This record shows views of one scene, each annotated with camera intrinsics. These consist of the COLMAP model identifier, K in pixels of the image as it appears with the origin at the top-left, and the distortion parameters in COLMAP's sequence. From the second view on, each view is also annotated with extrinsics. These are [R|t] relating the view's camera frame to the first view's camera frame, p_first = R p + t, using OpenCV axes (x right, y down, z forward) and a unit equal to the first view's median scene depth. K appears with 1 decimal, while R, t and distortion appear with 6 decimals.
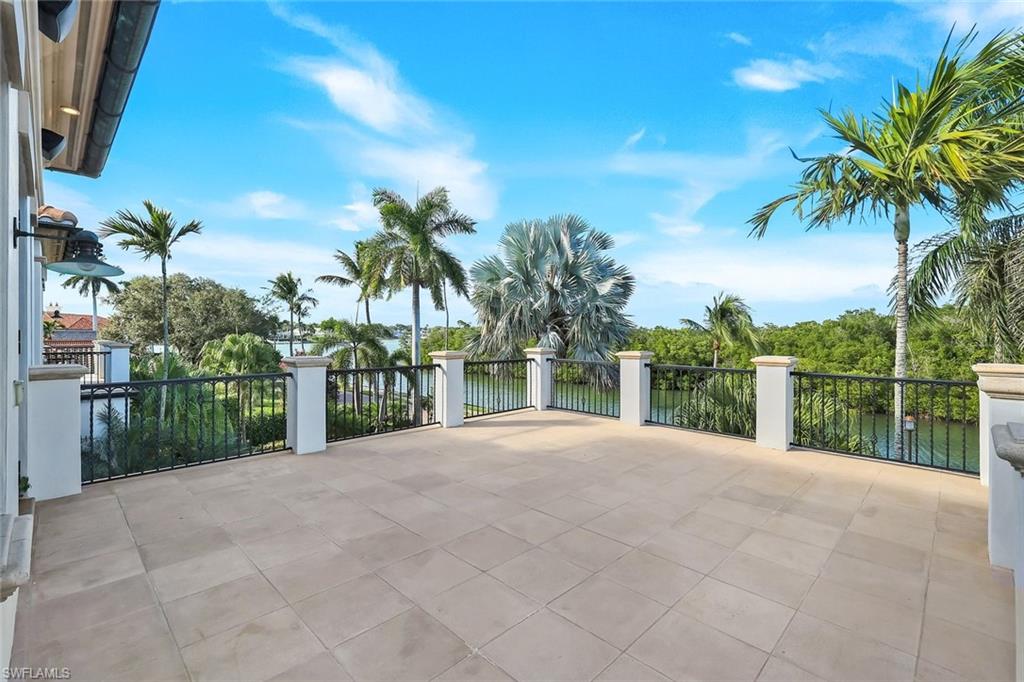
lens RADIAL K [[452.1, 0, 513.8], [0, 452.1, 330.5], [0, 0, 1]] dist [0.001238, -0.000518]
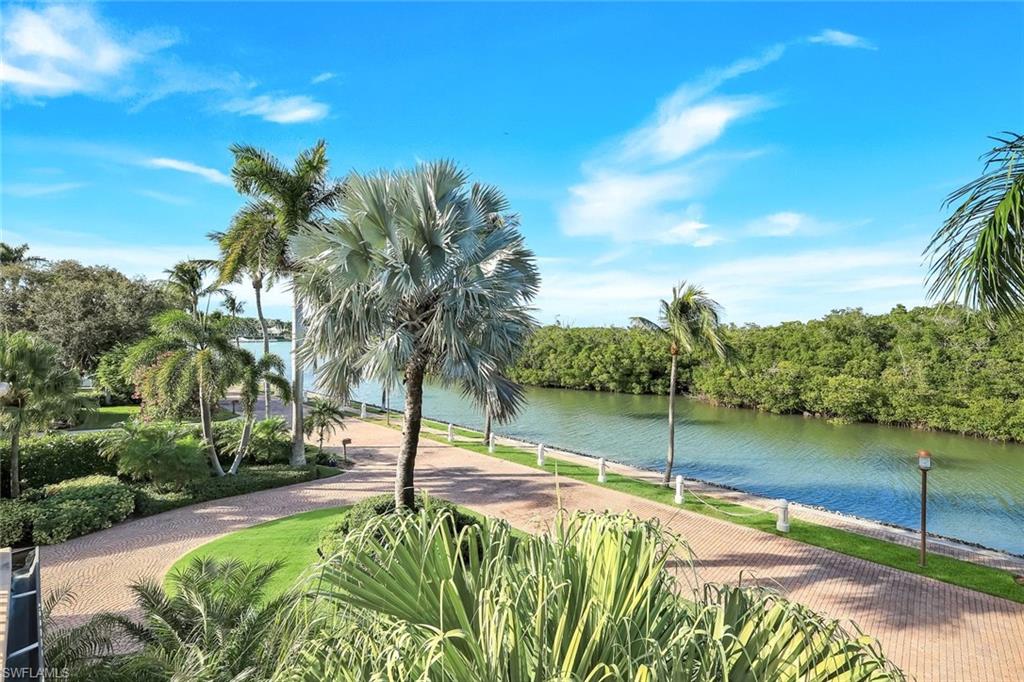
lens RADIAL K [[445.4, 0, 511.4], [0, 445.4, 332.1], [0, 0, 1]] dist [0.001875, 0.000378]
pose [[0.999893, 0.004645, 0.013838, 0.072997], [-0.004720, 0.999974, 0.005368, -0.000032], [-0.013813, -0.005433, 0.999890, 0.106687]]
